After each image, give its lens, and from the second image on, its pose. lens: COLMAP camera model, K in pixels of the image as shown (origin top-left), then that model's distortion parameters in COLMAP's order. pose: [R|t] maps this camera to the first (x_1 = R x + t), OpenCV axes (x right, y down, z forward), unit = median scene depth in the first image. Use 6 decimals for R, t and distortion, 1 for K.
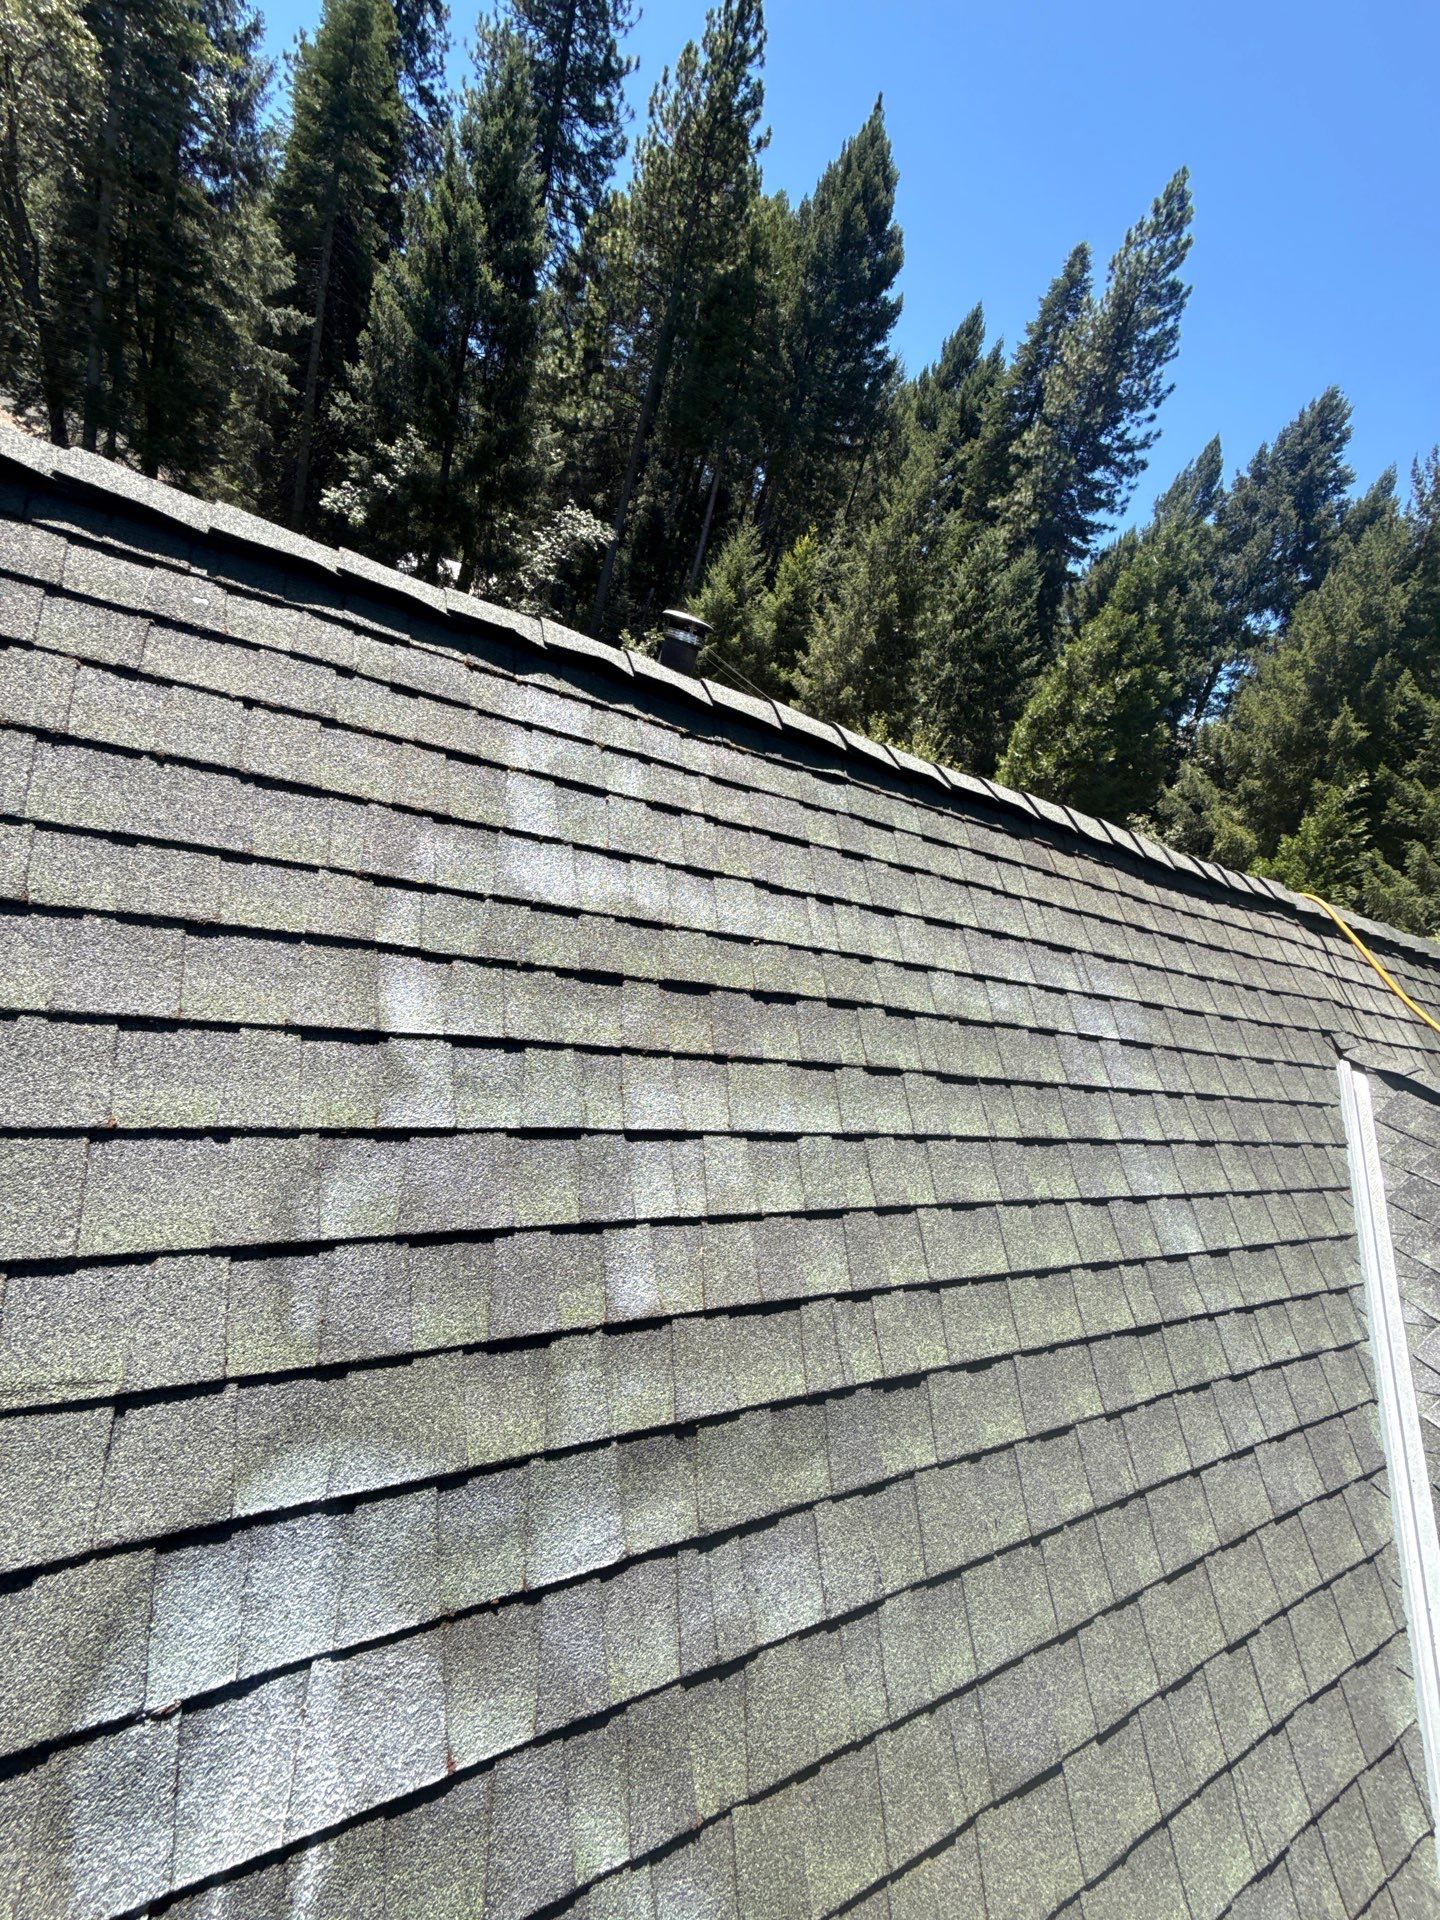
lens RADIAL K [[766.3, 0, 714.3], [0, 766.3, 949.0], [0, 0, 1]] dist [-0.001886, 0.000443]
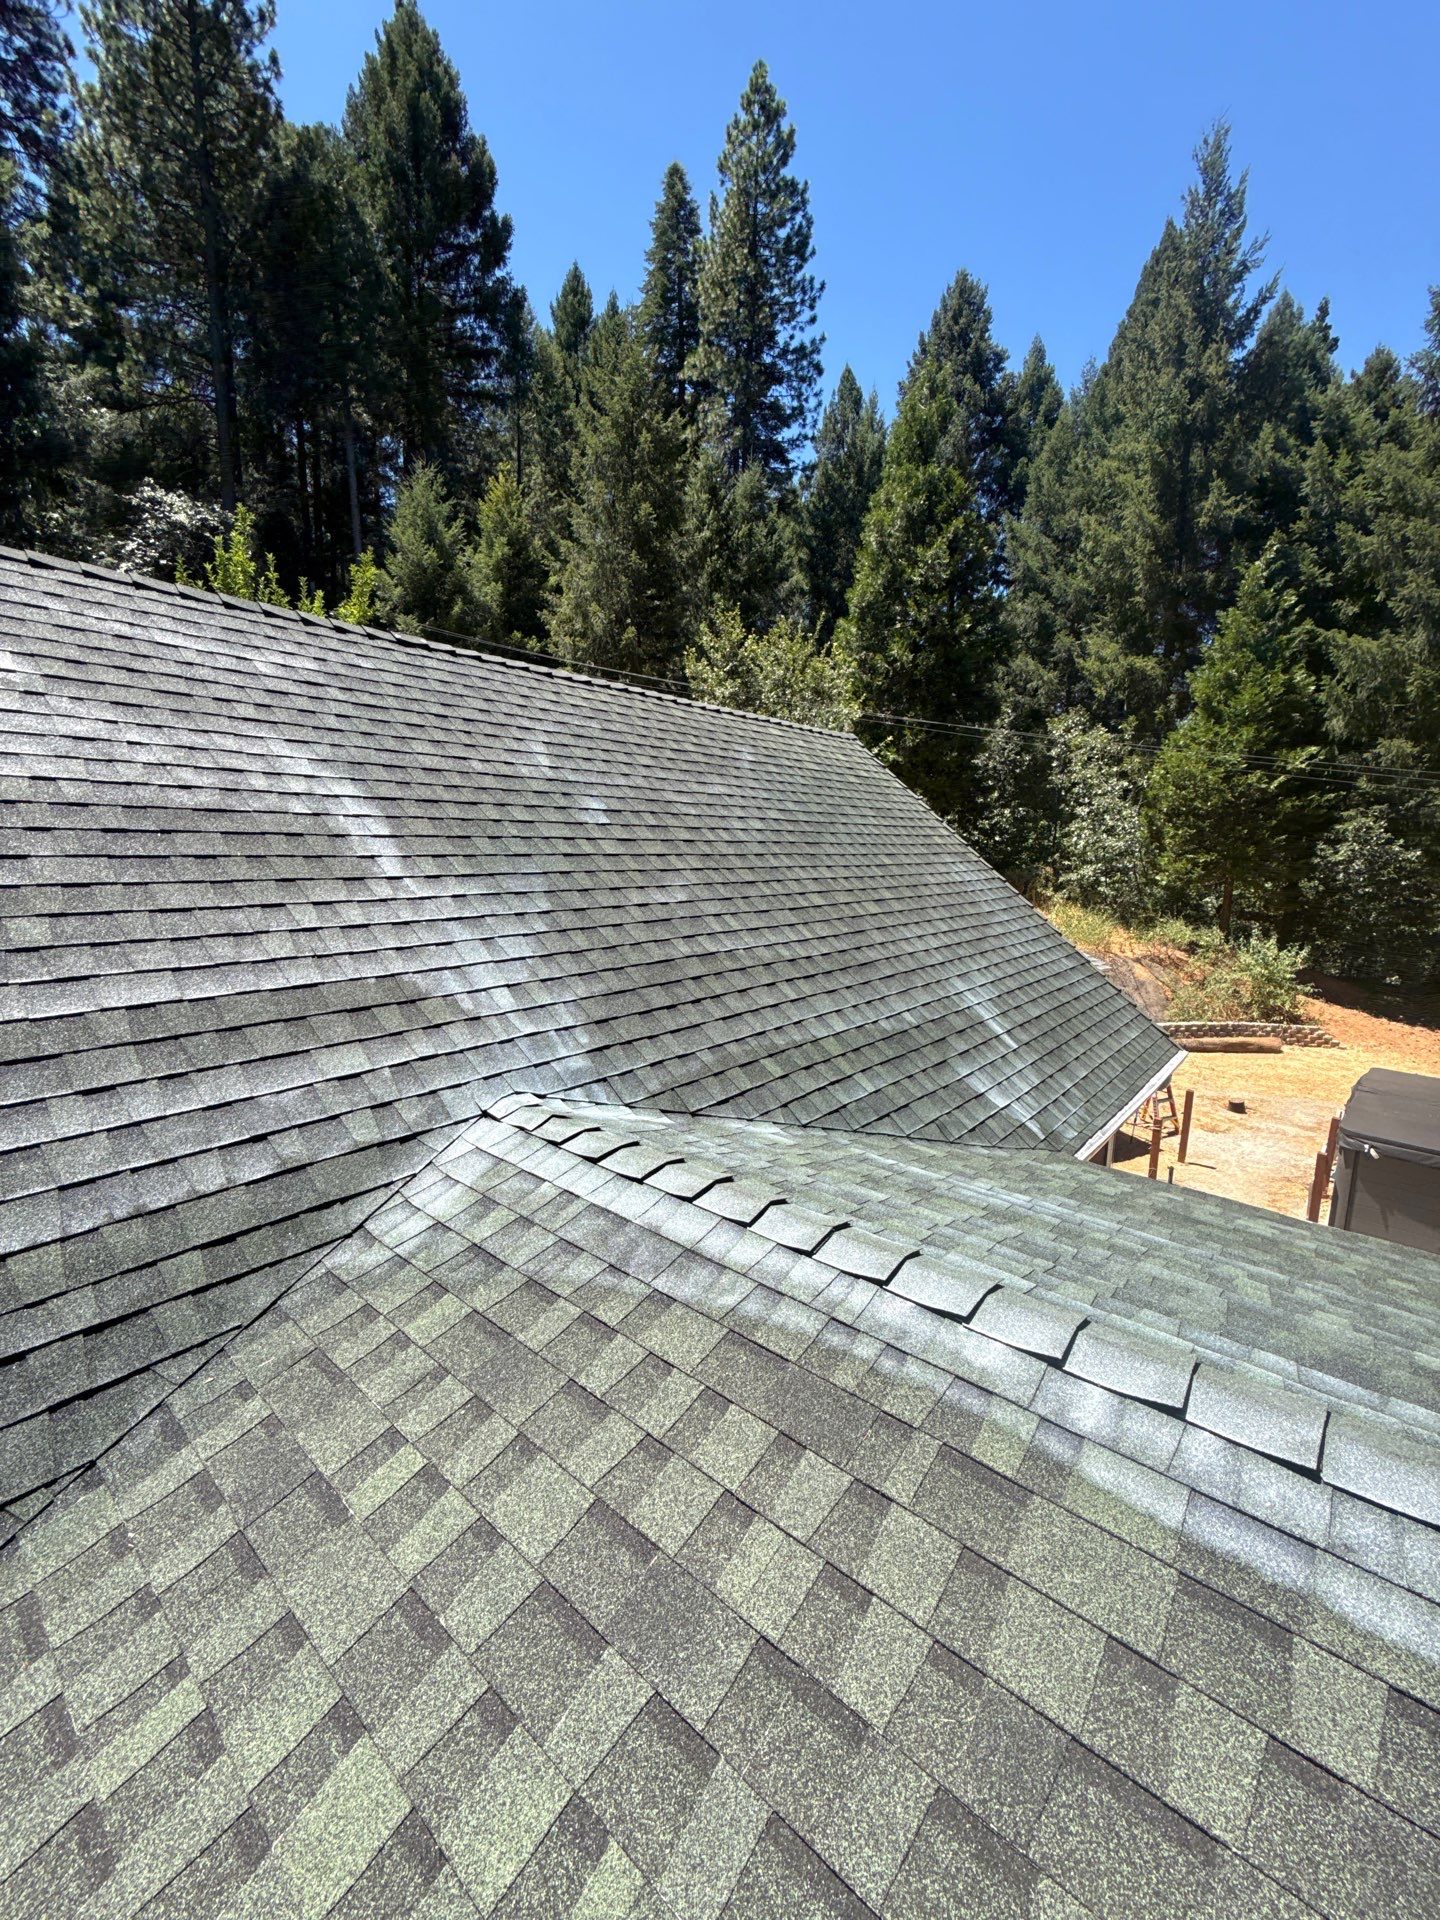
lens RADIAL K [[766.3, 0, 735.8], [0, 766.3, 959.5], [0, 0, 1]] dist [-0.001886, 0.000443]
pose [[0.892295, -0.323143, 0.315258, -0.069632], [0.334231, 0.942282, 0.019855, 0.000541], [-0.303478, 0.087653, 0.948798, 0.205493]]
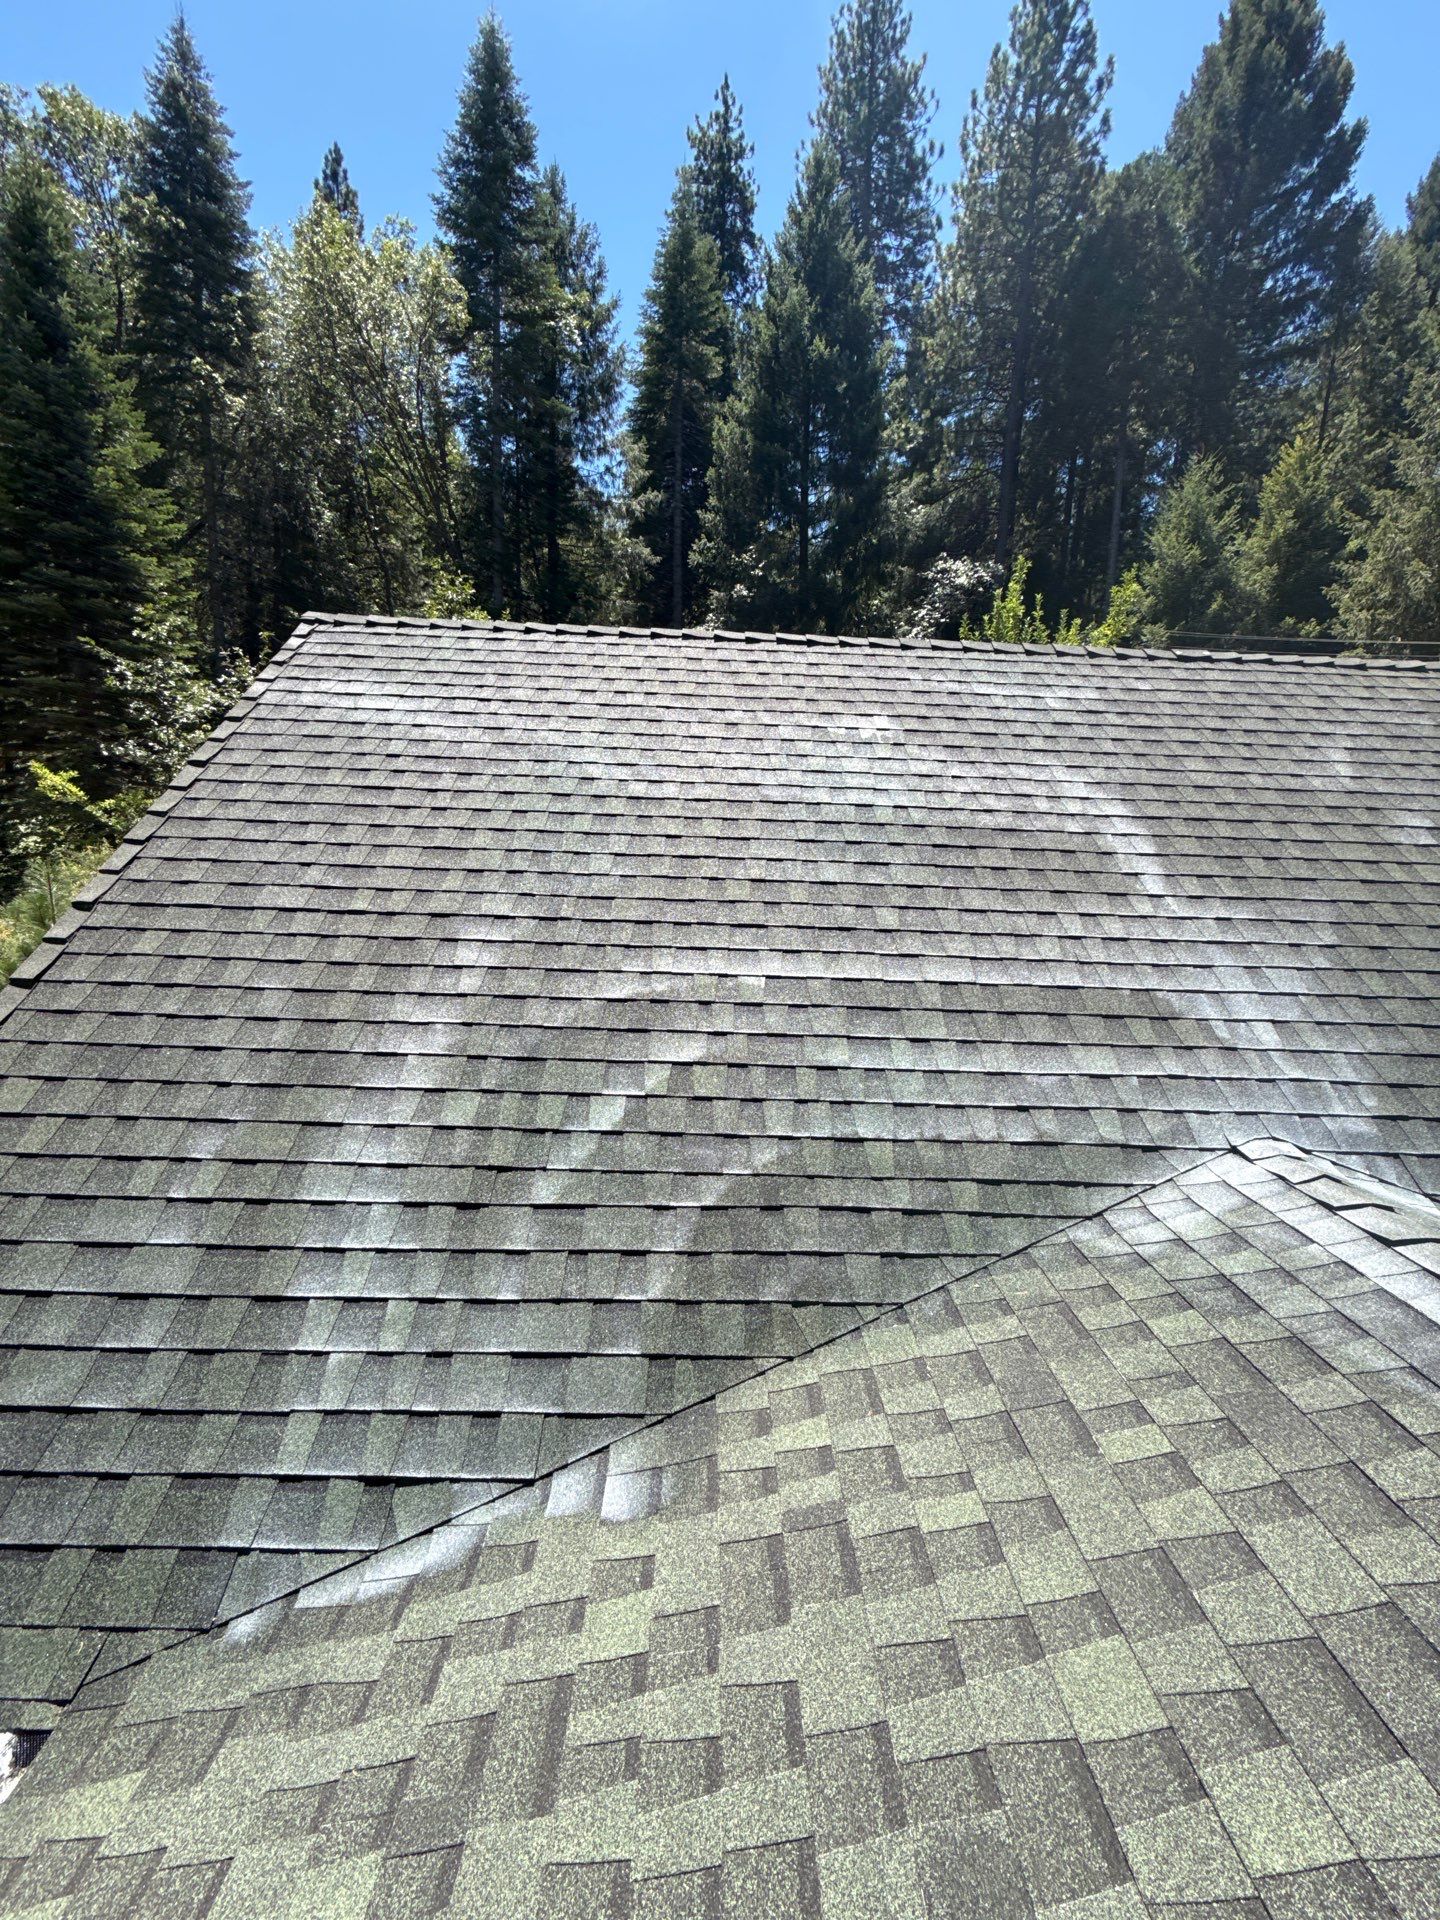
lens RADIAL K [[766.3, 0, 720.0], [0, 766.3, 960.8], [0, 0, 1]] dist [-0.001886, 0.000443]
pose [[0.858231, -0.181947, -0.479932, -0.074326], [0.097506, 0.975828, -0.195581, 0.000308], [0.503917, 0.121057, 0.855227, 0.200762]]
